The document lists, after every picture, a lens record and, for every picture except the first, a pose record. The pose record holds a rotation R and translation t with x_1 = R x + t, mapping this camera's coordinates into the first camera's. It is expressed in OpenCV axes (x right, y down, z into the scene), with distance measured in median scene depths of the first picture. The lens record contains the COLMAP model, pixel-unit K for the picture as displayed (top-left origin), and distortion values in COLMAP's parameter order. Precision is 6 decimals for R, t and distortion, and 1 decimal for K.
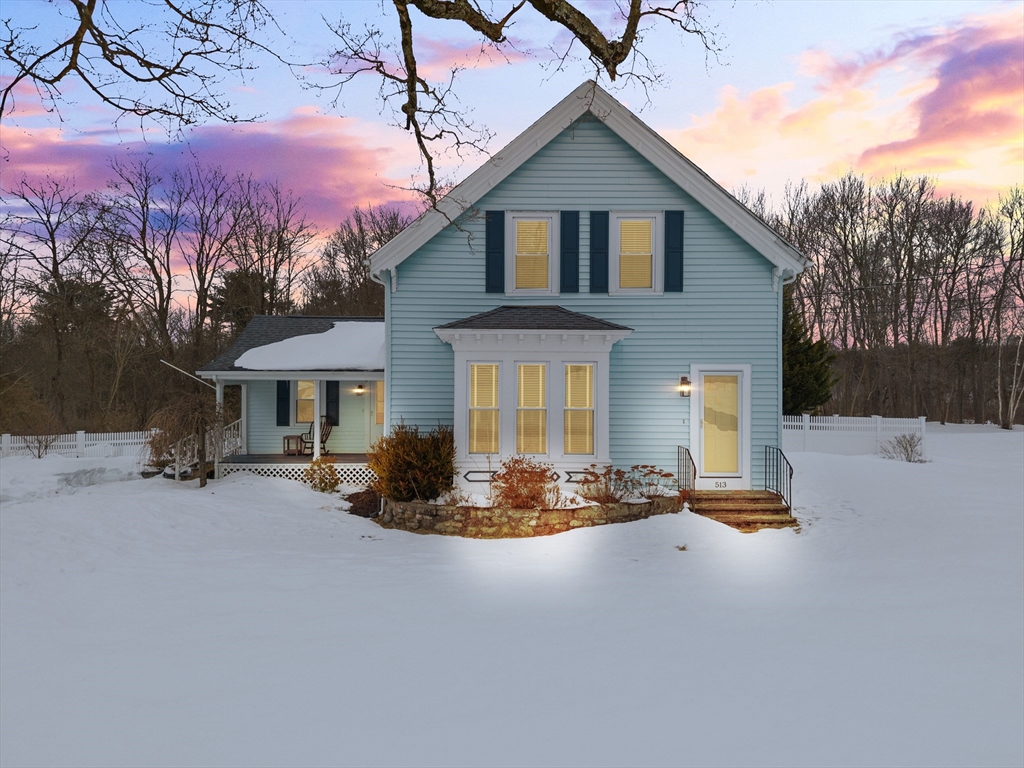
lens RADIAL K [[713.5, 0, 512.0], [0, 713.5, 384.0], [0, 0, 1]] dist [0.041369, 0.000541]
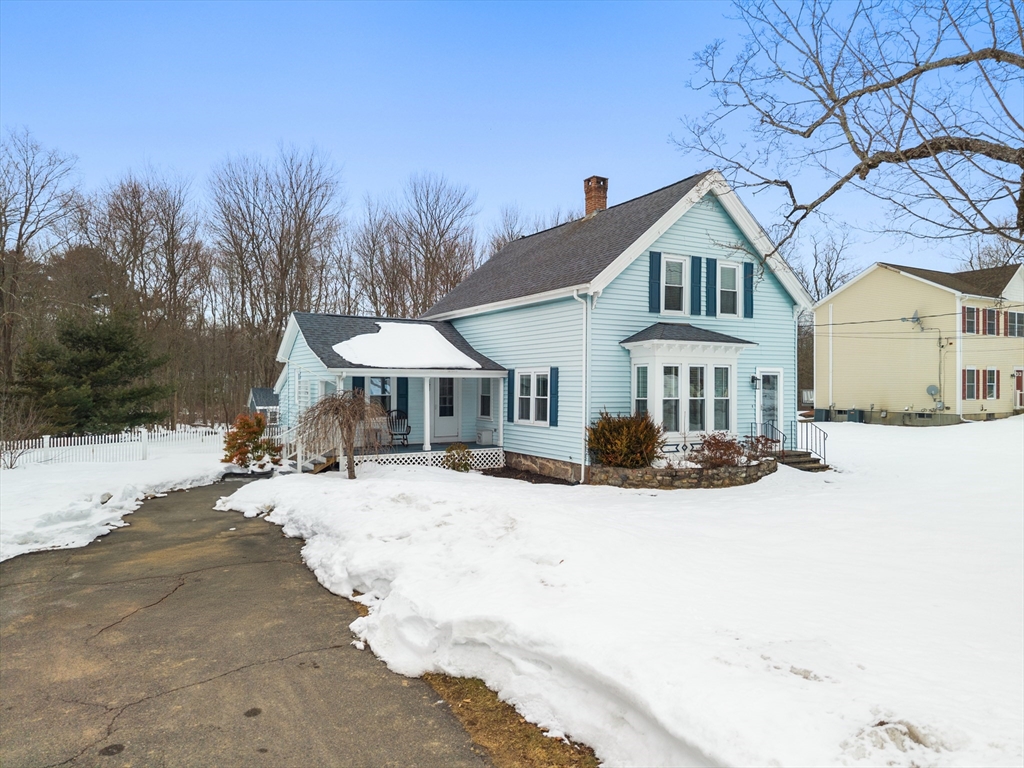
lens RADIAL K [[713.5, 0, 512.0], [0, 713.5, 384.0], [0, 0, 1]] dist [0.041369, 0.000541]
pose [[0.868787, -0.000877, 0.495185, -0.921694], [-0.000515, 0.999996, 0.002675, 0.003087], [-0.495185, -0.002579, 0.868783, -0.035872]]
